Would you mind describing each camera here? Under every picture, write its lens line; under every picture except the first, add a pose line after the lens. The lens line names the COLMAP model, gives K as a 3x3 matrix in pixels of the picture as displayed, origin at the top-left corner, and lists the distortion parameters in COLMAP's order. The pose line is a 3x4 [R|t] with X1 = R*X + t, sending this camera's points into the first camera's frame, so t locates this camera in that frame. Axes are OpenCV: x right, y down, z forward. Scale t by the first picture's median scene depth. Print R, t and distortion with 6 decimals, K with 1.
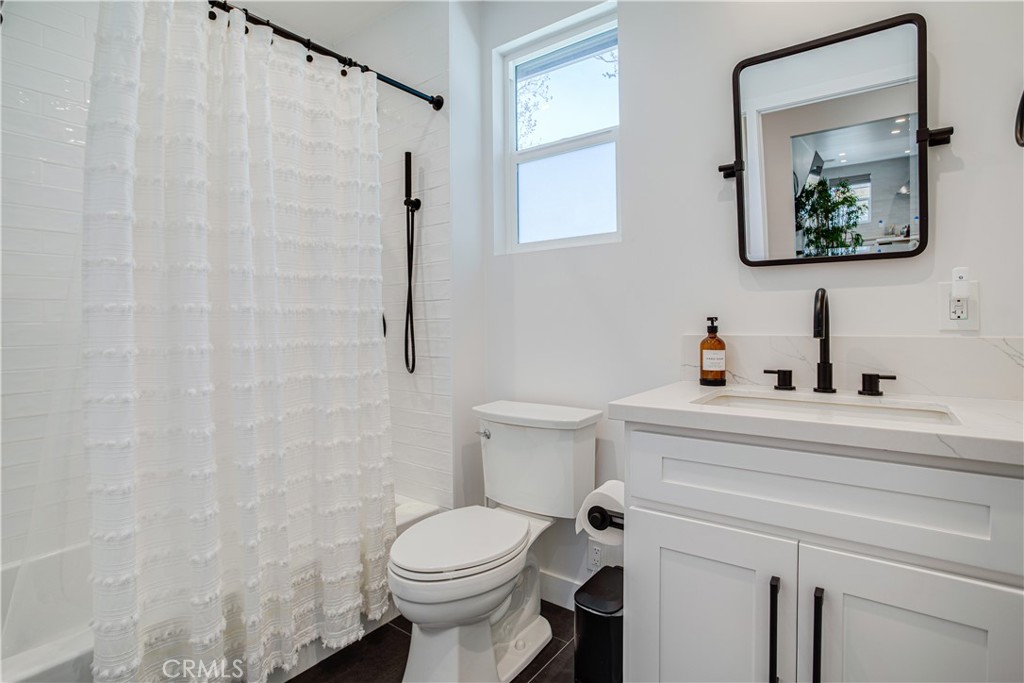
lens RADIAL K [[515.6, 0, 514.8], [0, 515.6, 326.3], [0, 0, 1]] dist [0.000482, 0.000534]
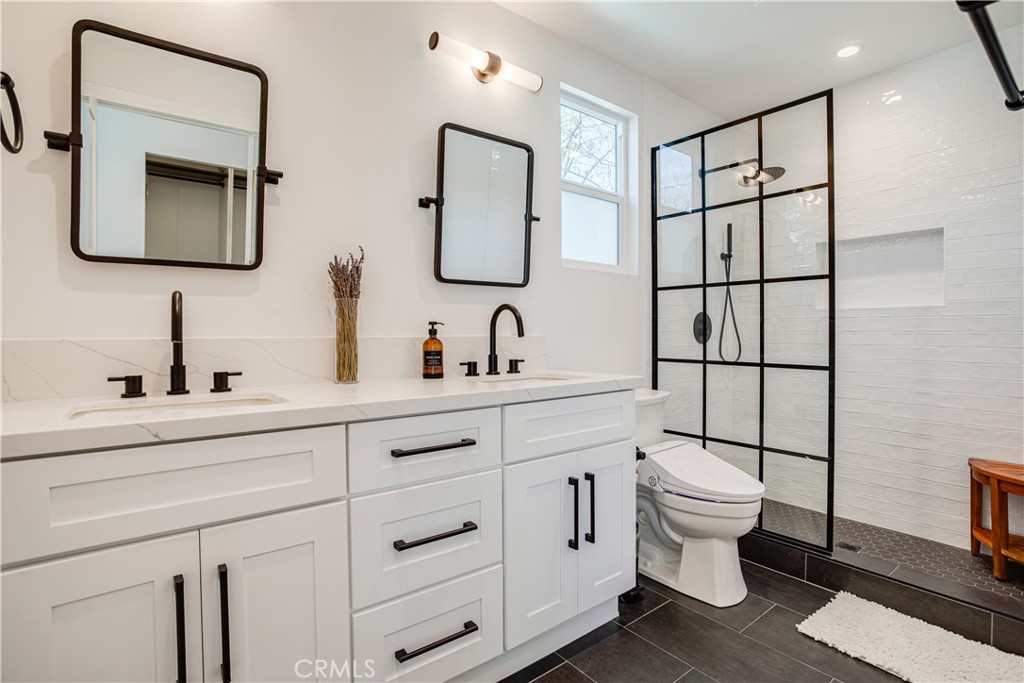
lens RADIAL K [[501.0, 0, 507.5], [0, 501.0, 336.1], [0, 0, 1]] dist [-0.049151, 0.010902]
pose [[0.283277, -0.011151, 0.958973, -0.151683], [-0.002226, 0.999922, 0.012285, 0.000246], [-0.959036, -0.005615, 0.283230, 0.111665]]
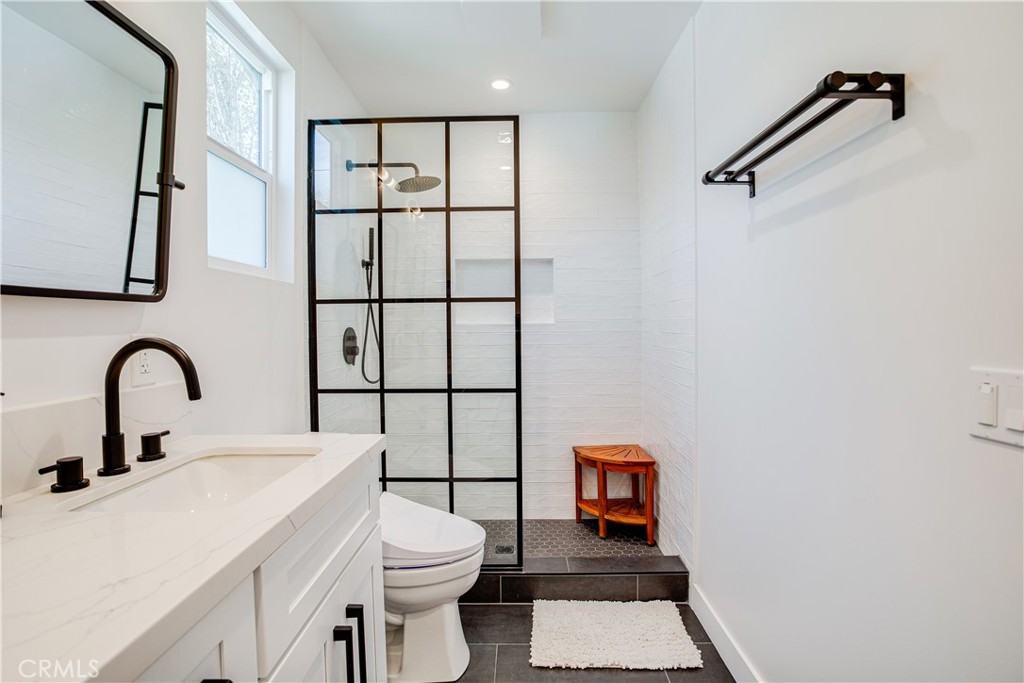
lens RADIAL K [[501.0, 0, 512.1], [0, 501.0, 334.3], [0, 0, 1]] dist [-0.049151, 0.010902]
pose [[-0.574595, -0.013322, 0.818329, -0.064021], [0.006529, 0.999761, 0.020860, -0.017577], [-0.818412, 0.017329, -0.574371, 0.186392]]
